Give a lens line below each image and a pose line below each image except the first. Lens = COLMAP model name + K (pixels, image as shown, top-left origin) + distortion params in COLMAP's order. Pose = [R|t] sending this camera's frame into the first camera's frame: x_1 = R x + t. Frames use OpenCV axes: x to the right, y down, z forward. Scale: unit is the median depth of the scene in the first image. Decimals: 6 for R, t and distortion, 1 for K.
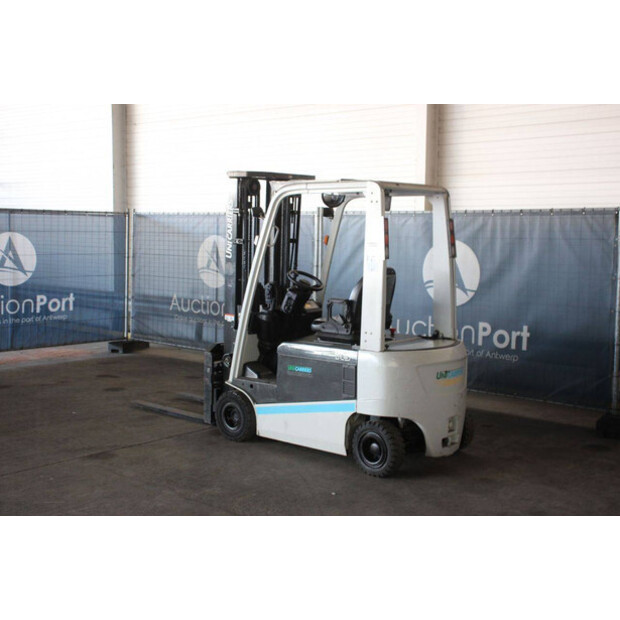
lens RADIAL K [[853.0, 0, 310.0], [0, 853.0, 310.0], [0, 0, 1]] dist [0.062689, 0.037402]
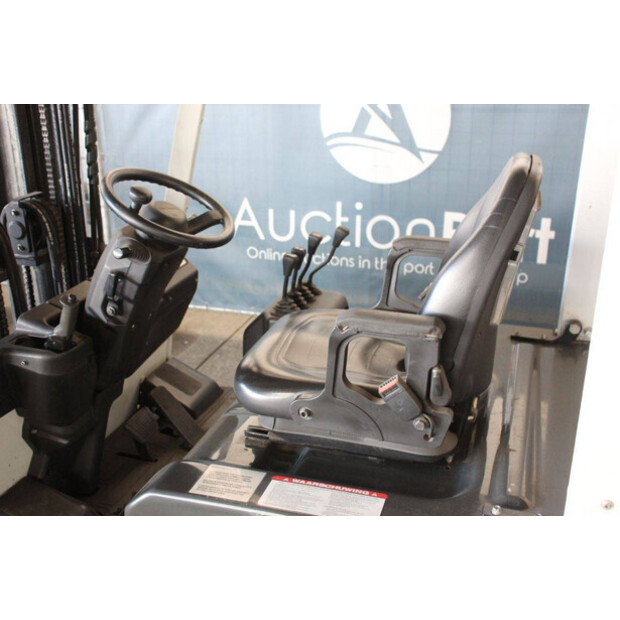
lens RADIAL K [[685.9, 0, 310.0], [0, 685.9, 310.0], [0, 0, 1]] dist [-0.093289, 0.291185]
pose [[0.917681, -0.159940, 0.363704, -0.046287], [0.054080, 0.957160, 0.284463, -0.058453], [-0.393620, -0.241377, 0.887017, 0.721068]]
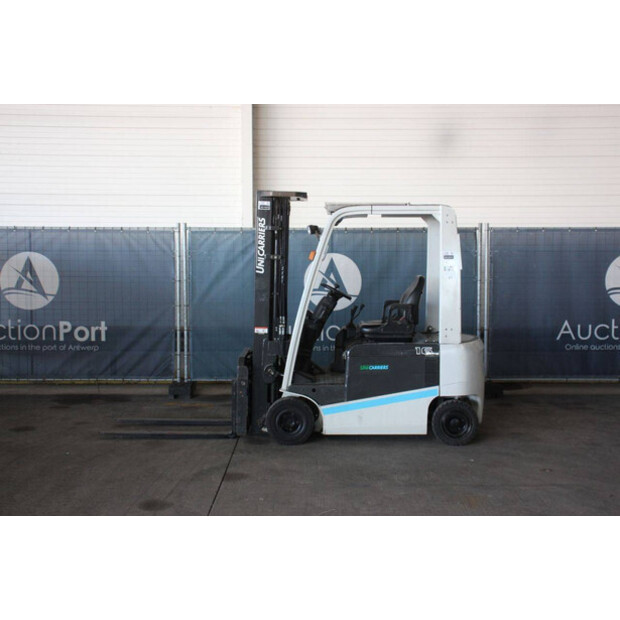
lens RADIAL K [[853.0, 0, 310.0], [0, 853.0, 310.0], [0, 0, 1]] dist [0.062689, 0.037402]
pose [[0.750823, -0.058353, 0.657921, -0.712671], [0.068214, 0.997614, 0.010635, -0.022144], [-0.656972, 0.036895, 0.753012, 0.169158]]
